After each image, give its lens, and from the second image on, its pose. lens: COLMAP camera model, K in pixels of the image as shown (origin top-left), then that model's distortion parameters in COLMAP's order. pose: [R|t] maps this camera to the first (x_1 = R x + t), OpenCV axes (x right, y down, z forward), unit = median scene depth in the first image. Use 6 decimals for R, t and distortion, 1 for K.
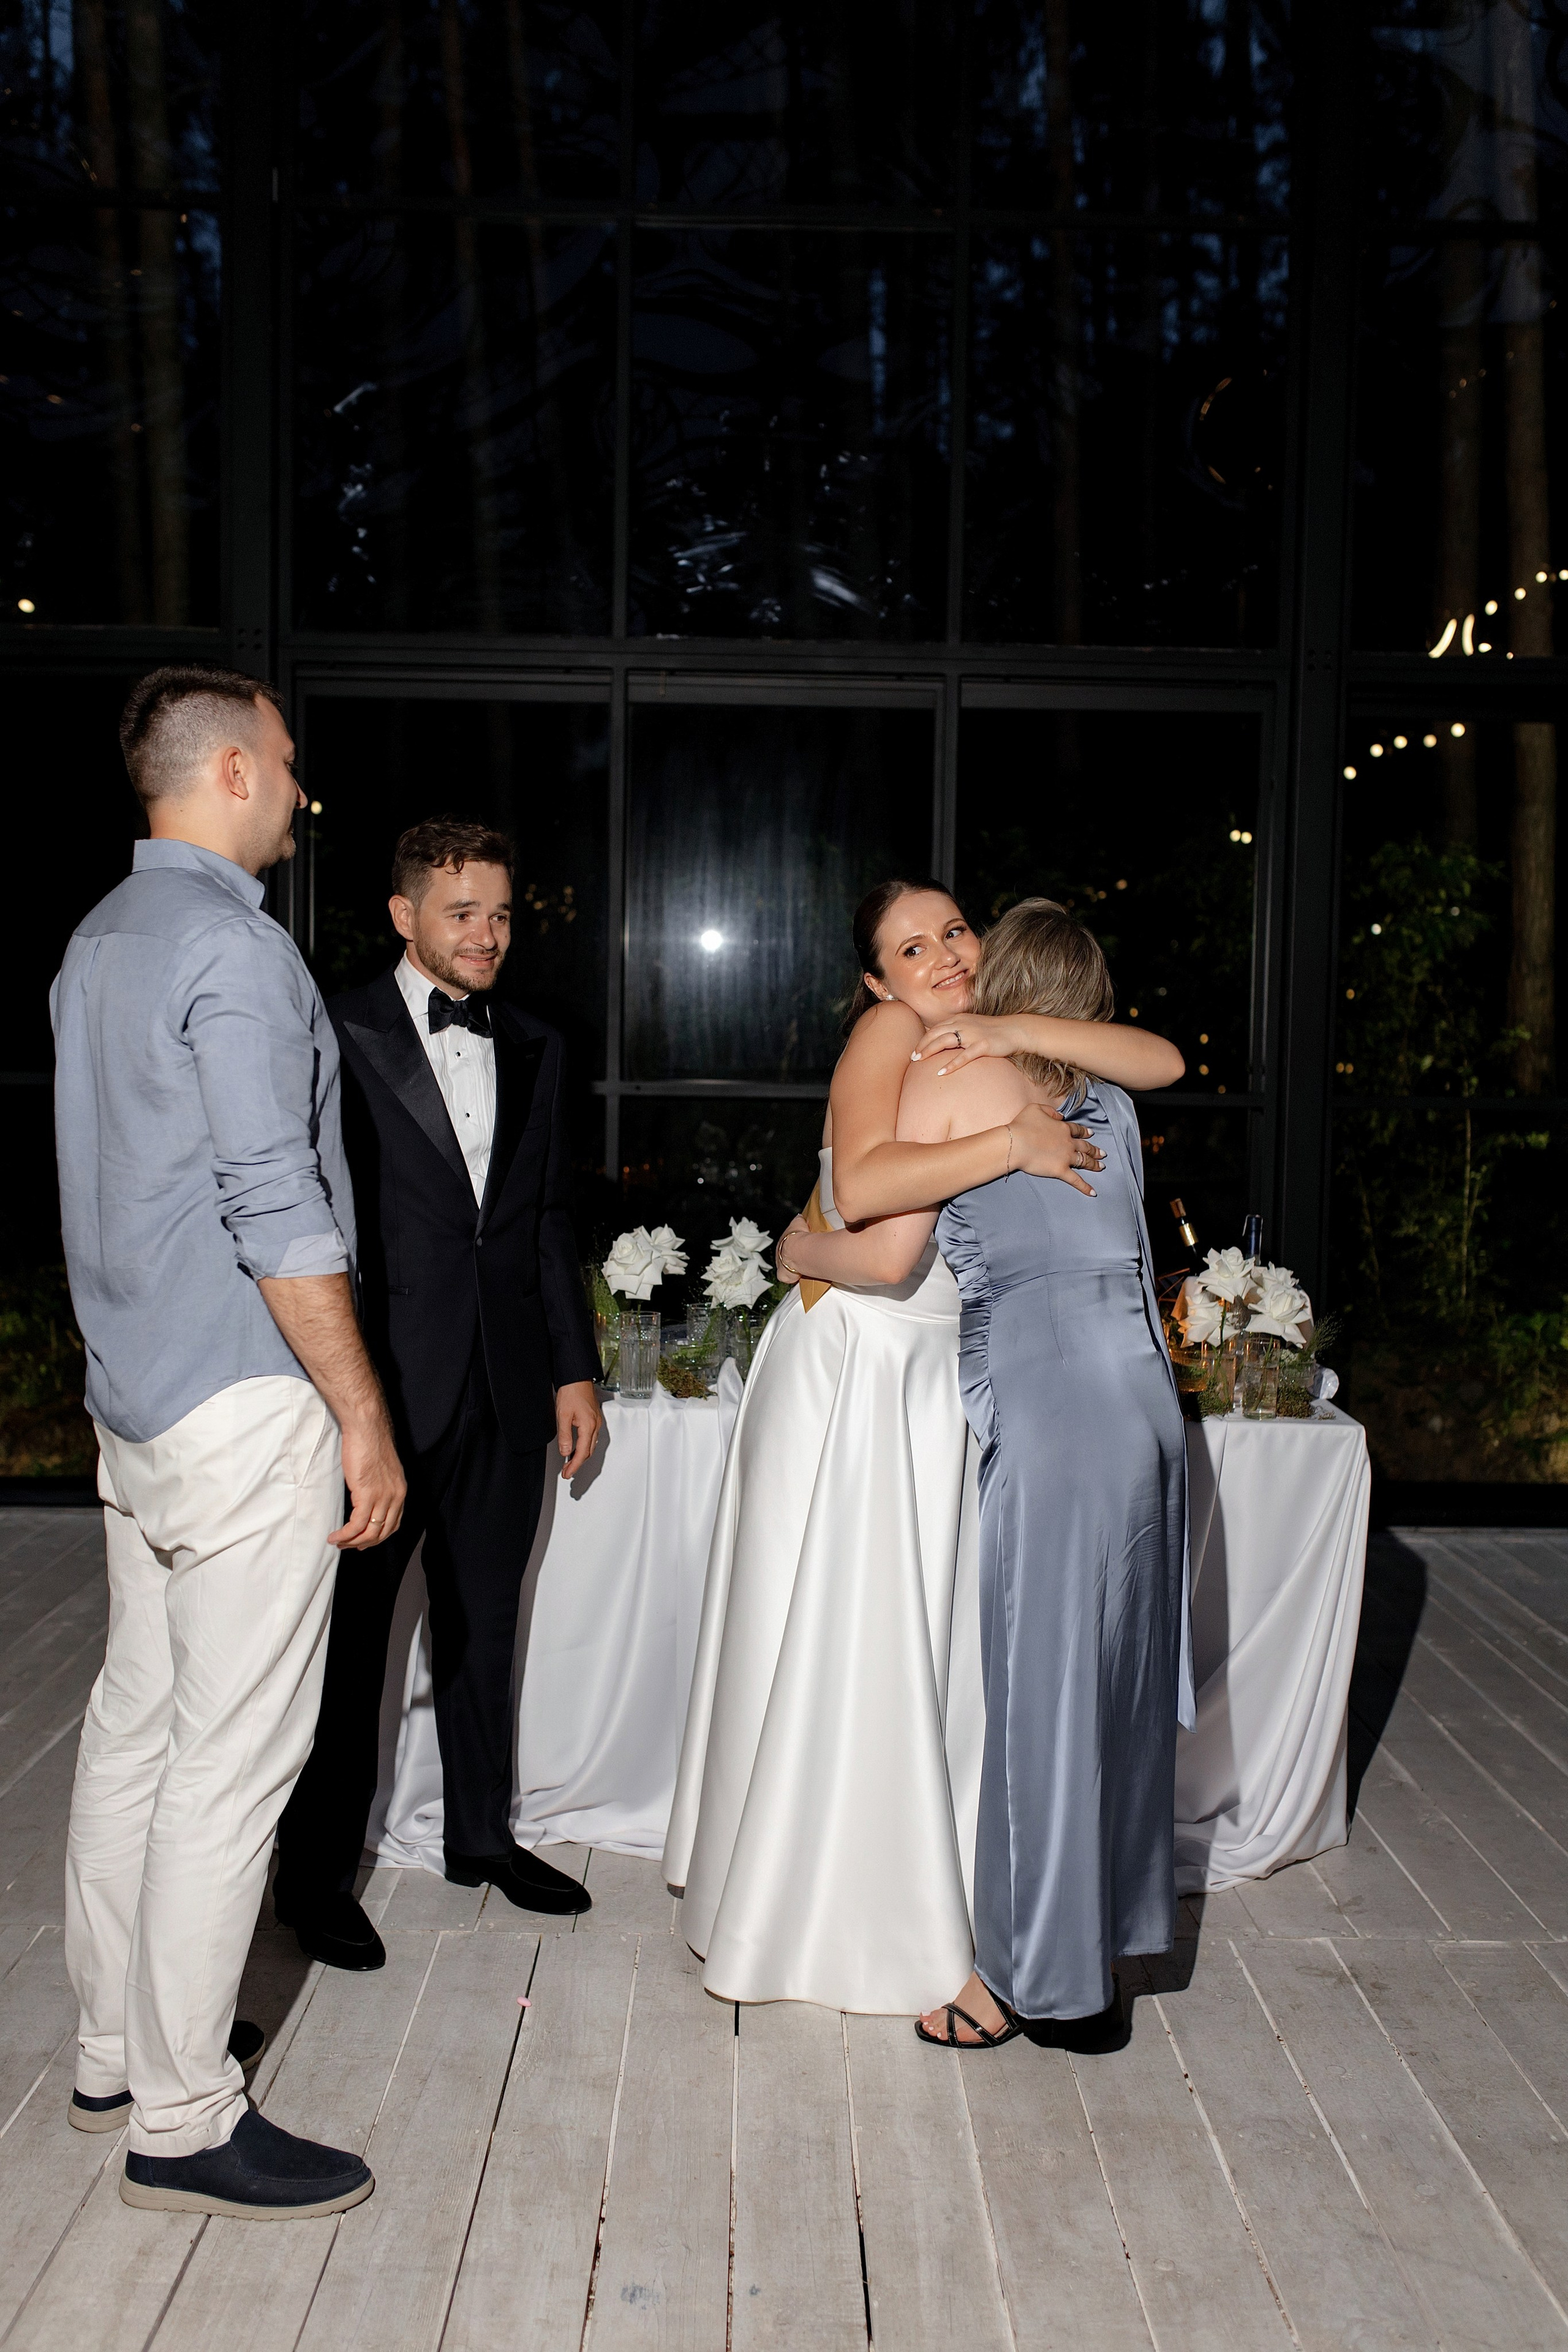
lens RADIAL K [[2222.6, 0, 795.5], [0, 2222.6, 1198.9], [0, 0, 1]] dist [-0.000958, 0.000000]
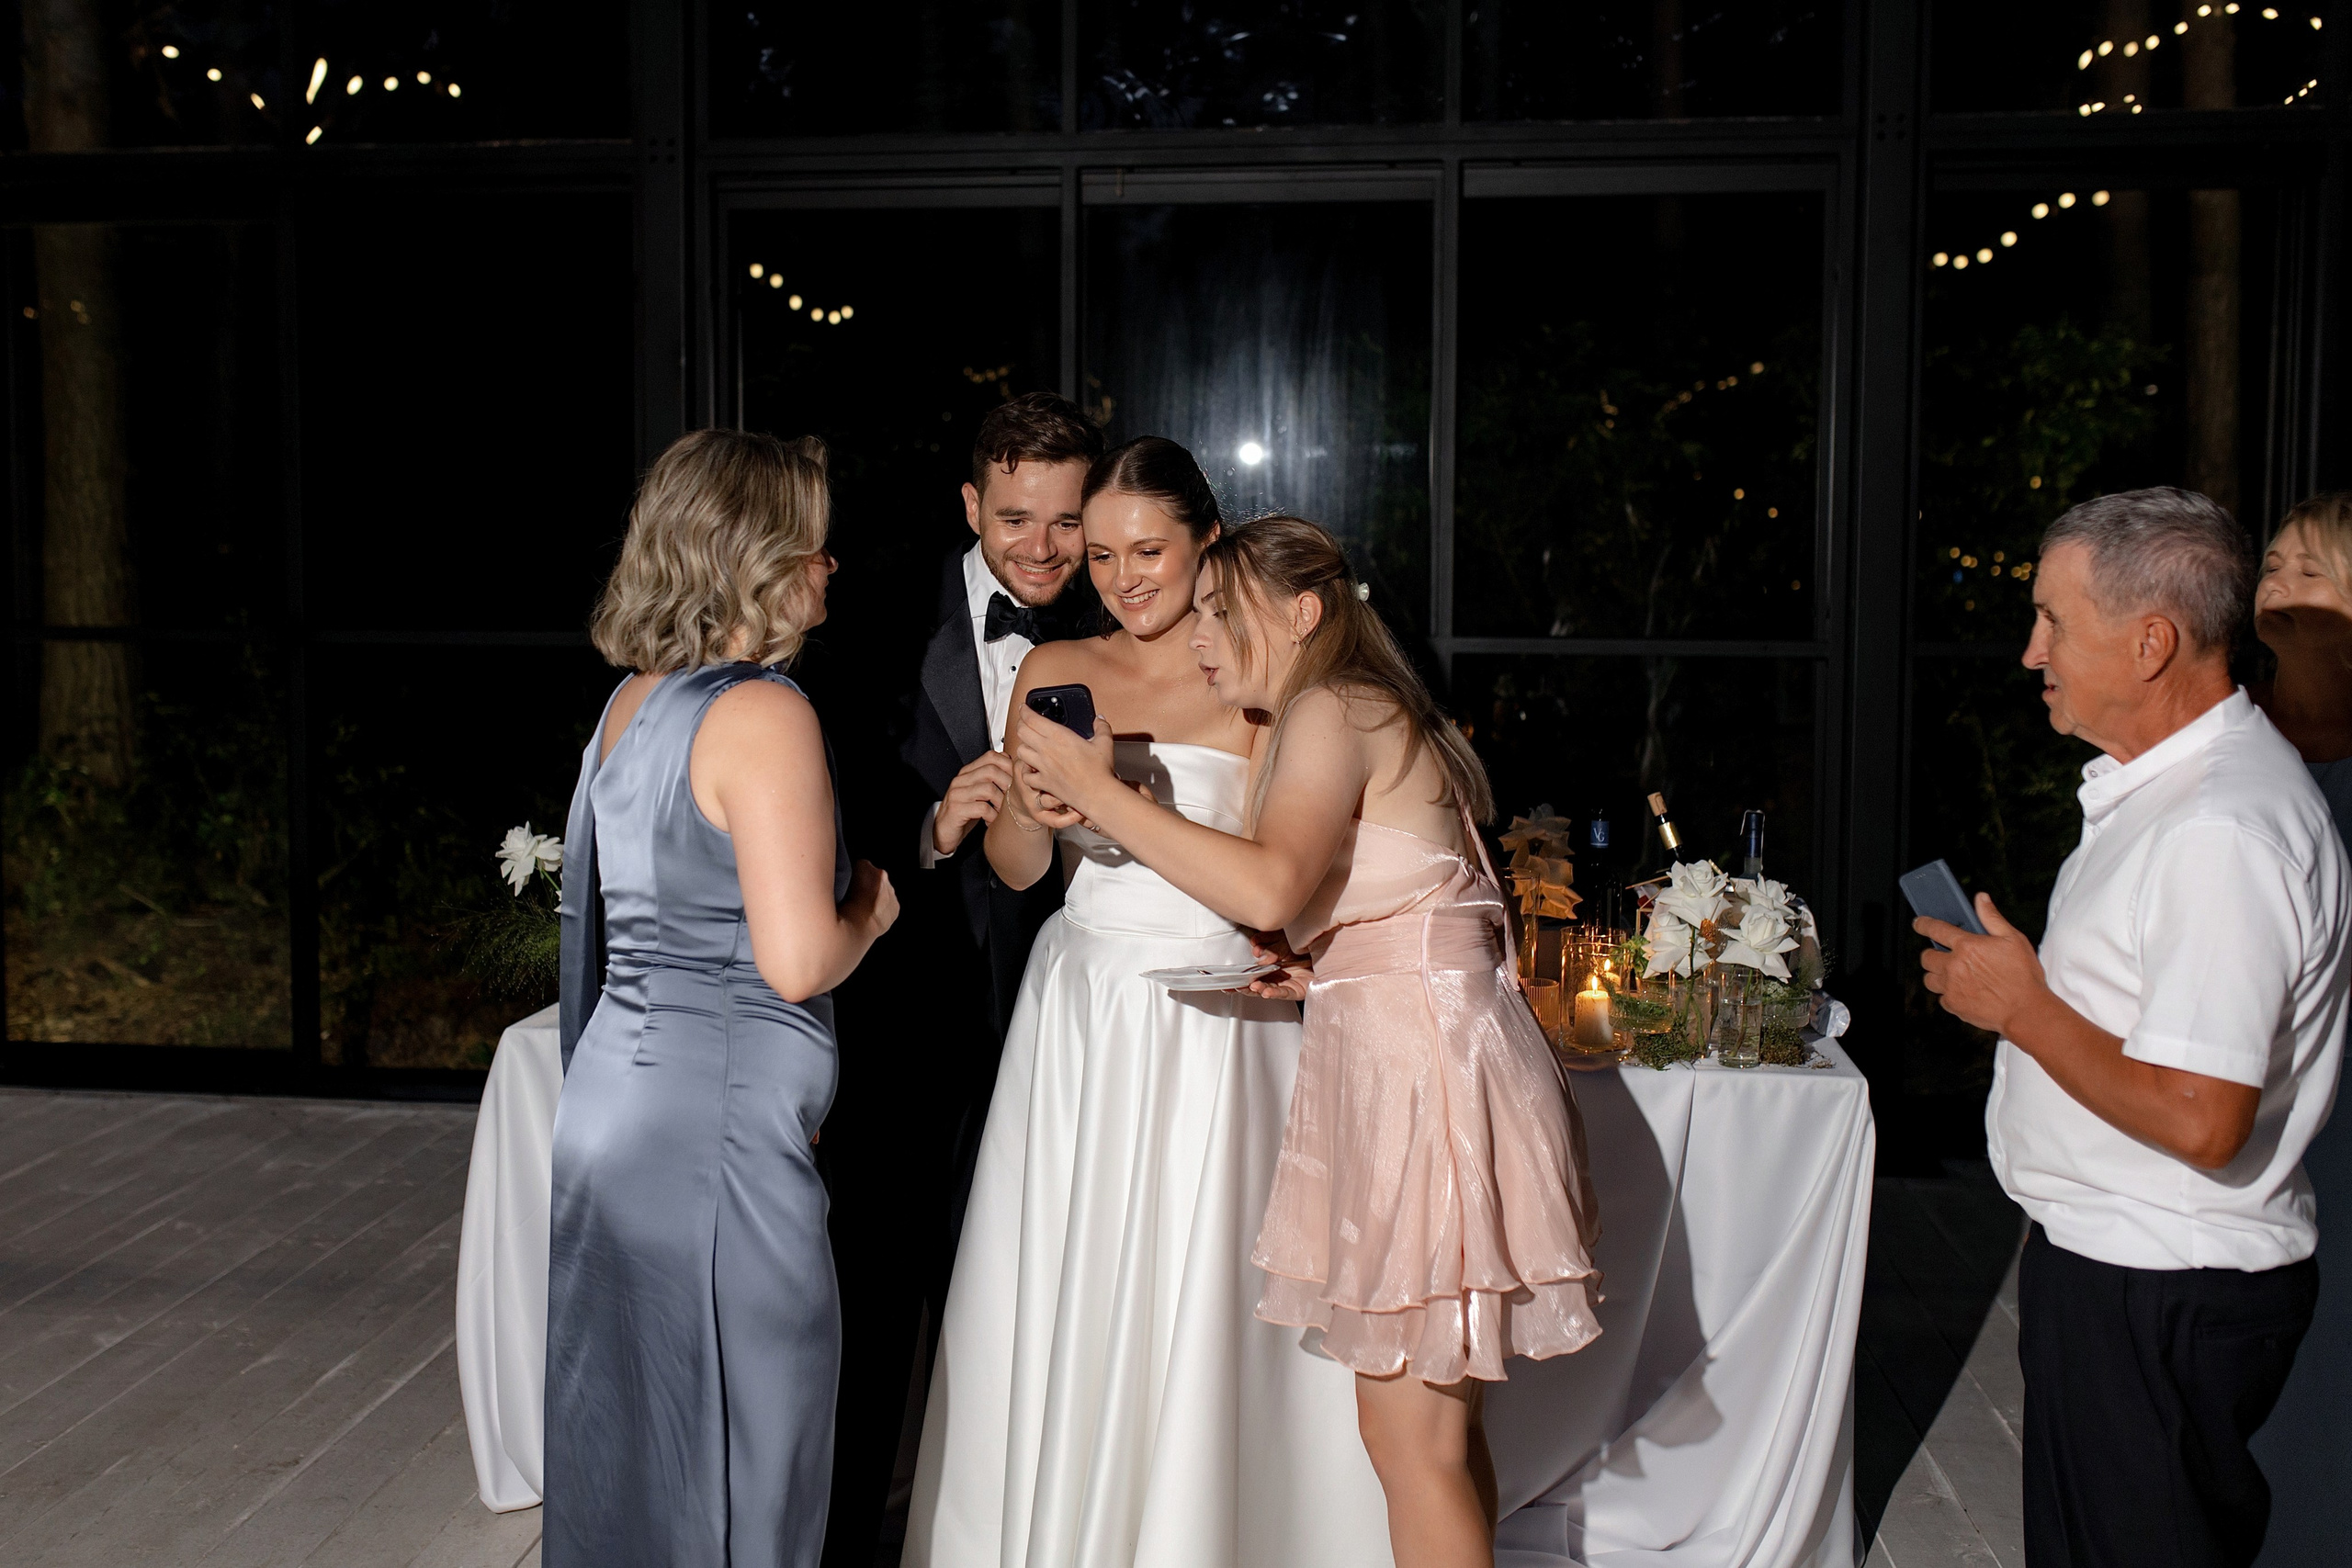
lens RADIAL K [[2434.1, 0, 1066.7], [0, 2434.1, 721.4], [0, 0, 1]] dist [-0.002709, 0.000000]
pose [[0.989769, -0.005186, -0.142586, 0.089247], [0.005425, 0.999984, 0.001283, -0.031259], [0.142577, -0.002043, 0.989782, 0.066848]]
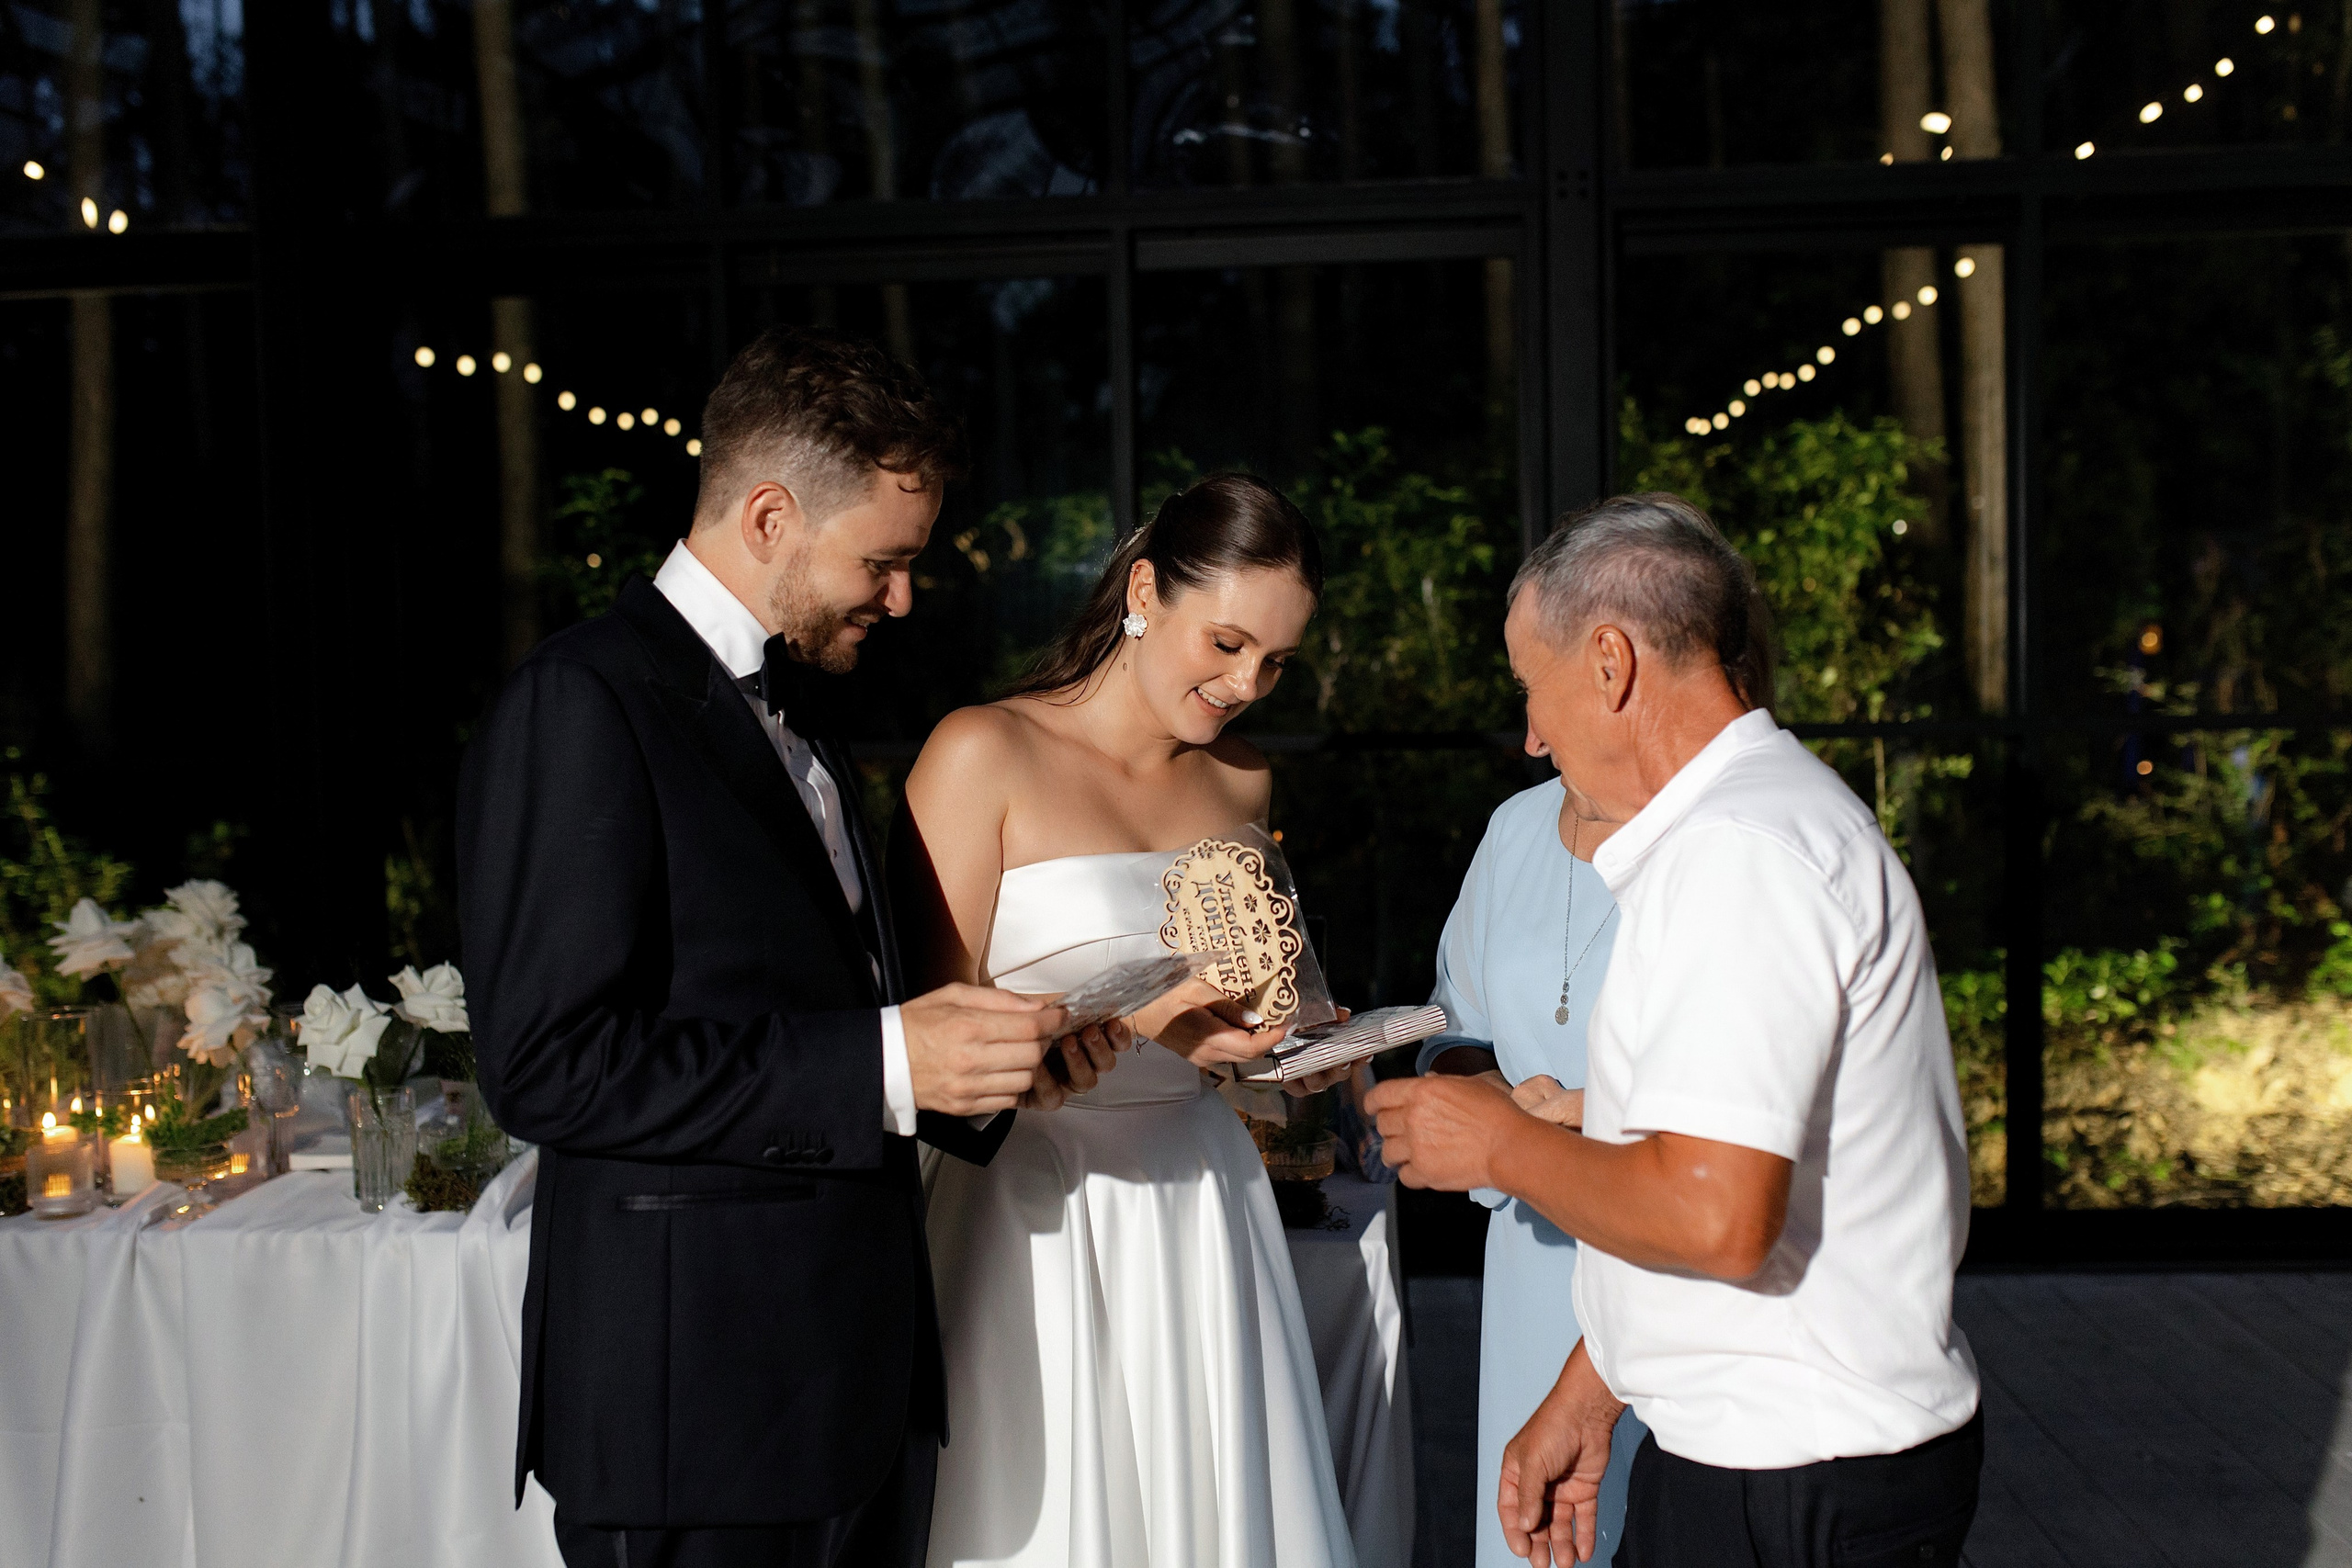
lens RADIAL K [[2222.4, 0, 1180.8], [0, 2222.4, 792.8], [0, 0, 1]] dist [-0.000958, 0.000000]
pose [[0.995342, -0.036046, -0.089409, 0.250501], [0.034429, 0.999216, -0.019563, -0.021524], [0.090044, 0.016393, 0.995803, 0.310829]]
